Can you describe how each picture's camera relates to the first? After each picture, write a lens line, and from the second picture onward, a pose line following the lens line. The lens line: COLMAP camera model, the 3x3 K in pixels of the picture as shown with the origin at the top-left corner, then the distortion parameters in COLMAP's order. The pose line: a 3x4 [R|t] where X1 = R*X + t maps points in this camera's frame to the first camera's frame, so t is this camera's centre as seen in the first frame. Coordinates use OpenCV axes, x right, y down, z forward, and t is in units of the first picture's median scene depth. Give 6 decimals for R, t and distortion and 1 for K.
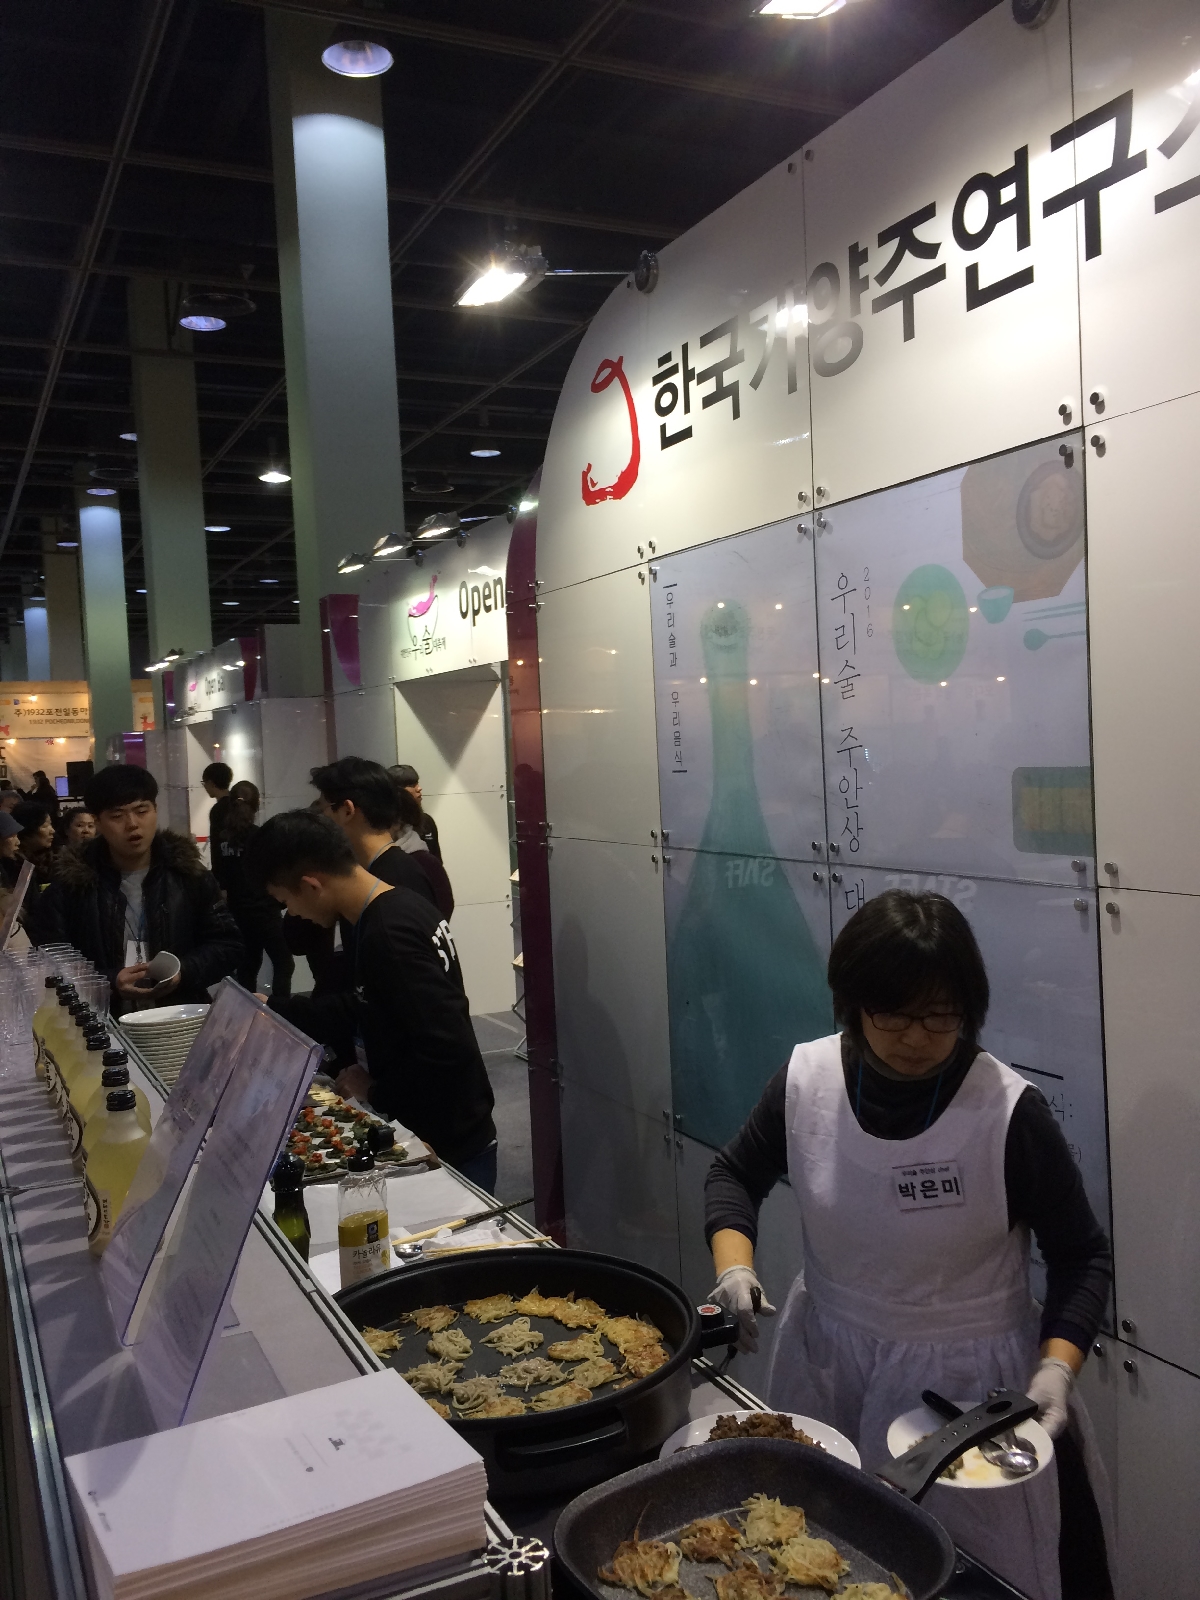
lens RADIAL K [[1366.6, 0, 603.9], [0, 1366.6, 797.0], [0, 0, 1]] dist [0.092846, -0.135531]
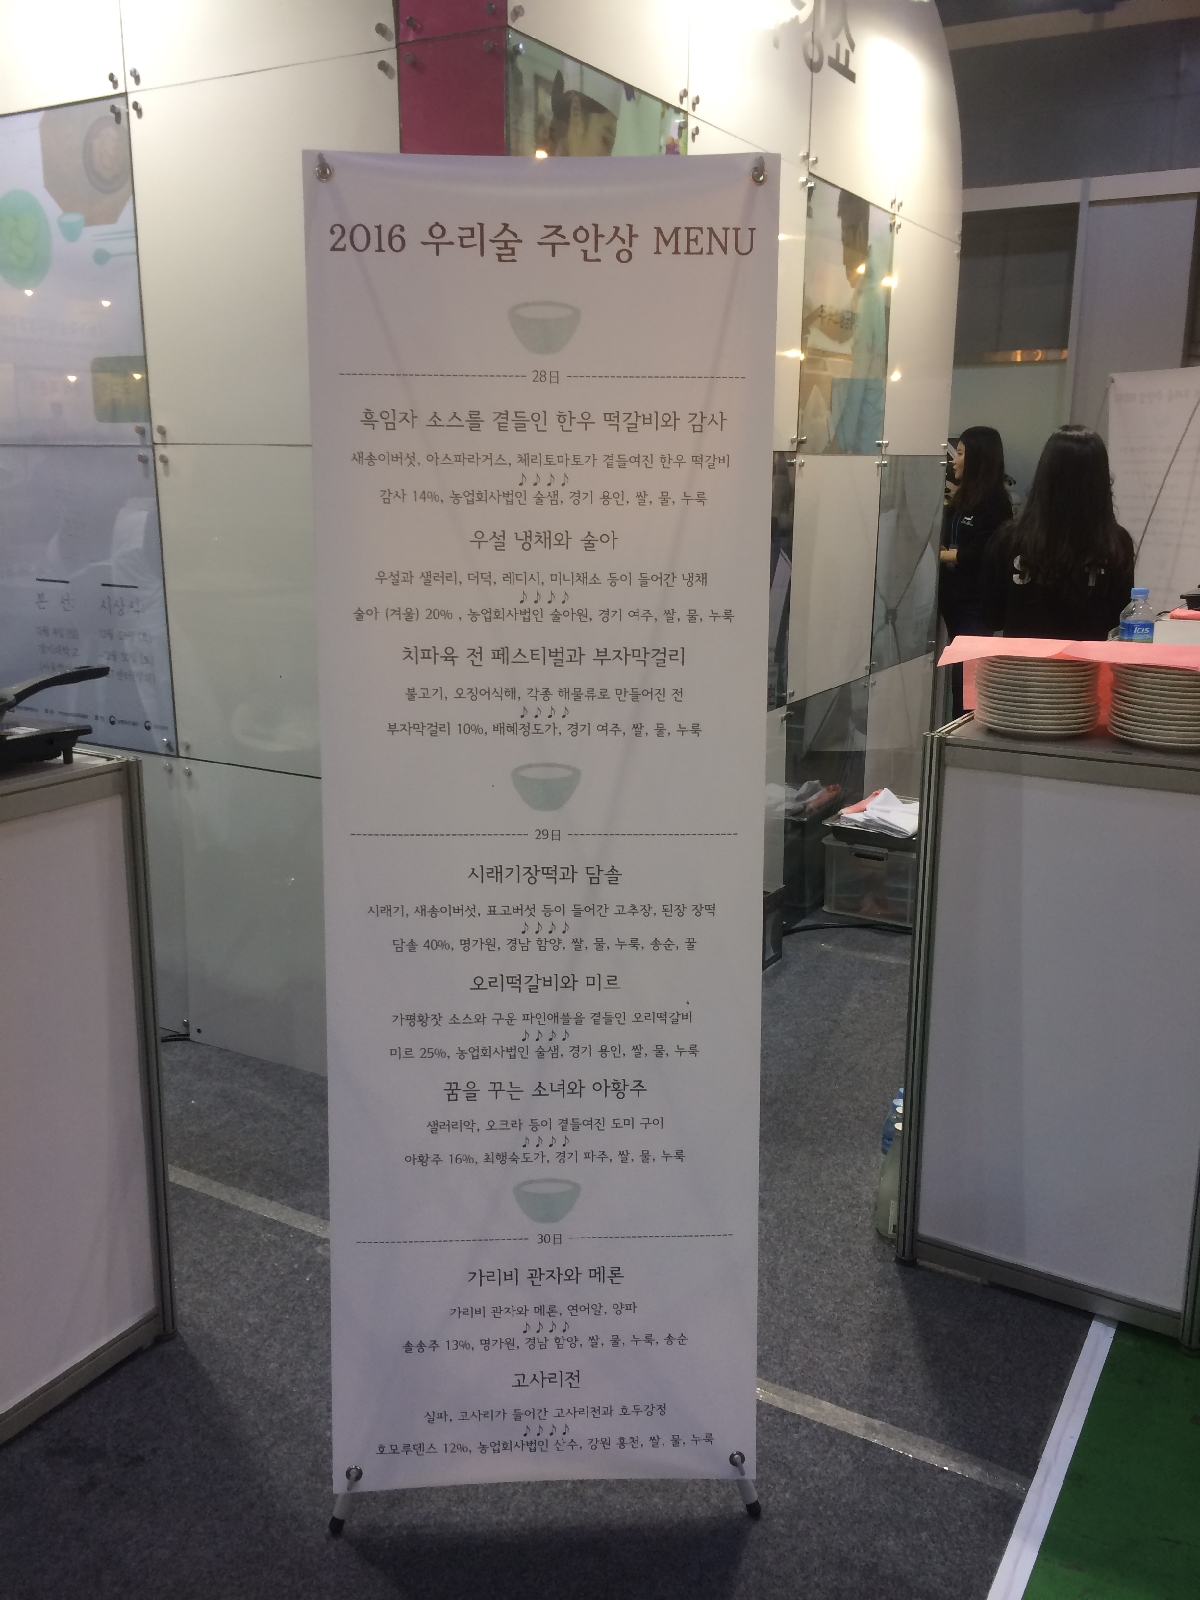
lens RADIAL K [[1366.6, 0, 603.9], [0, 1366.6, 797.0], [0, 0, 1]] dist [0.092846, -0.135531]
pose [[0.827813, -0.086204, 0.554342, -0.071898], [-0.022805, 0.982136, 0.186785, 0.129097], [-0.560541, -0.167264, 0.811059, -0.427914]]
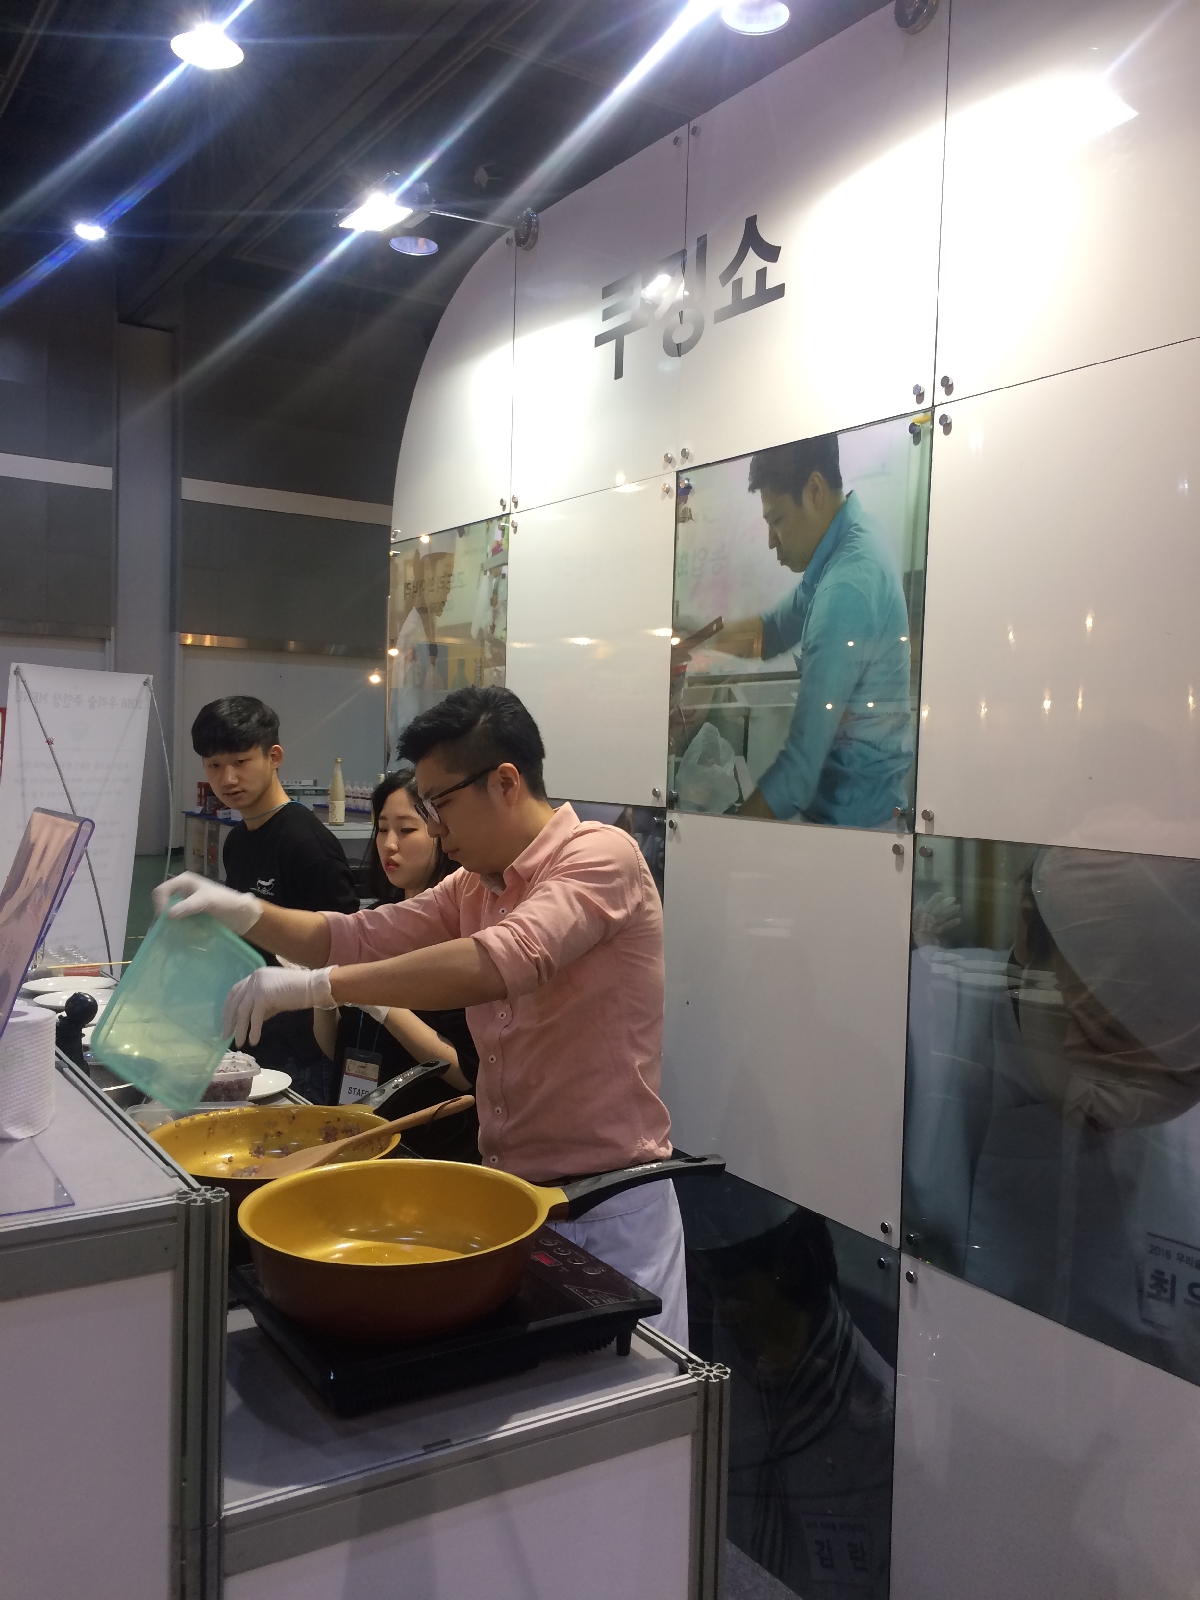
lens RADIAL K [[1355.1, 0, 600.0], [0, 1355.1, 800.0], [0, 0, 1]] dist [0.074893, -0.104817]
pose [[0.117780, 0.087383, -0.989188, 2.199175], [-0.066052, 0.994604, 0.079996, -0.068988], [0.990841, 0.055916, 0.122916, 0.592018]]
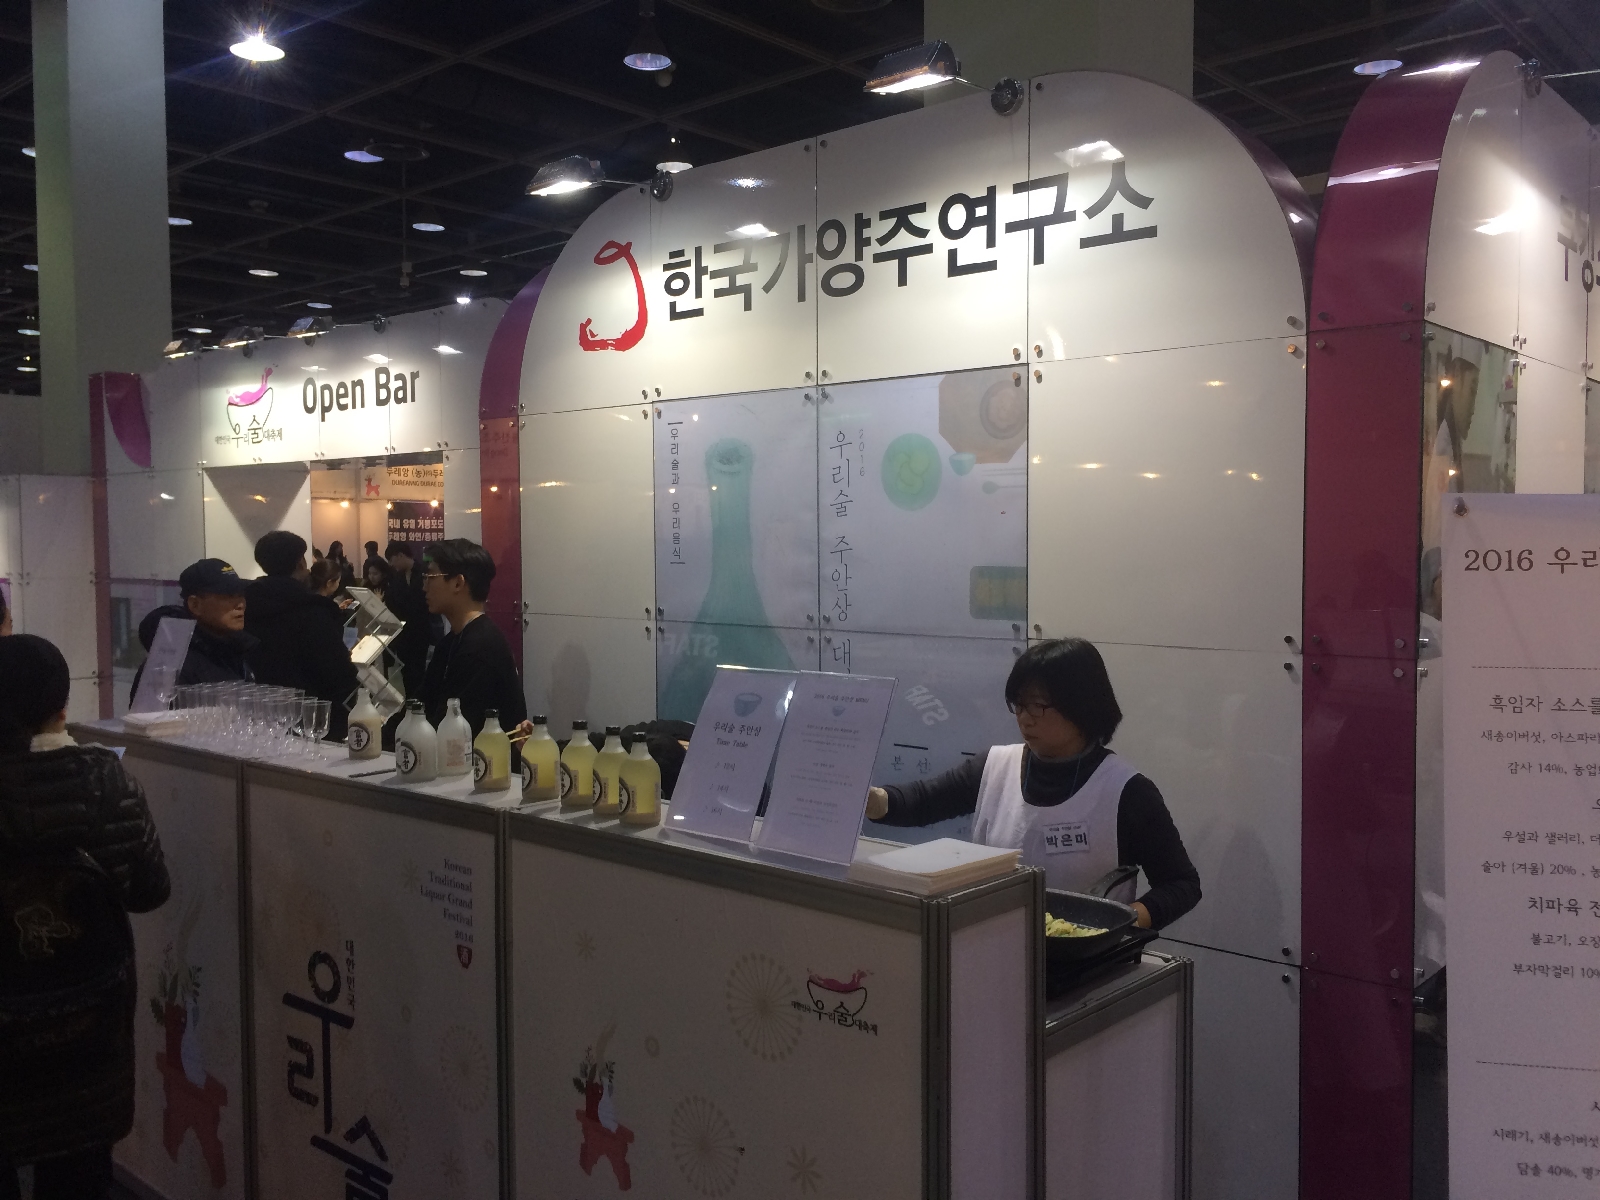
lens RADIAL K [[1355.1, 0, 793.0], [0, 1355.1, 610.1], [0, 0, 1]] dist [0.074893, -0.104817]
pose [[0.928928, 0.022611, 0.369568, -0.456075], [-0.025234, 0.999679, 0.002266, 0.029788], [-0.369398, -0.011431, 0.929201, -0.375163]]
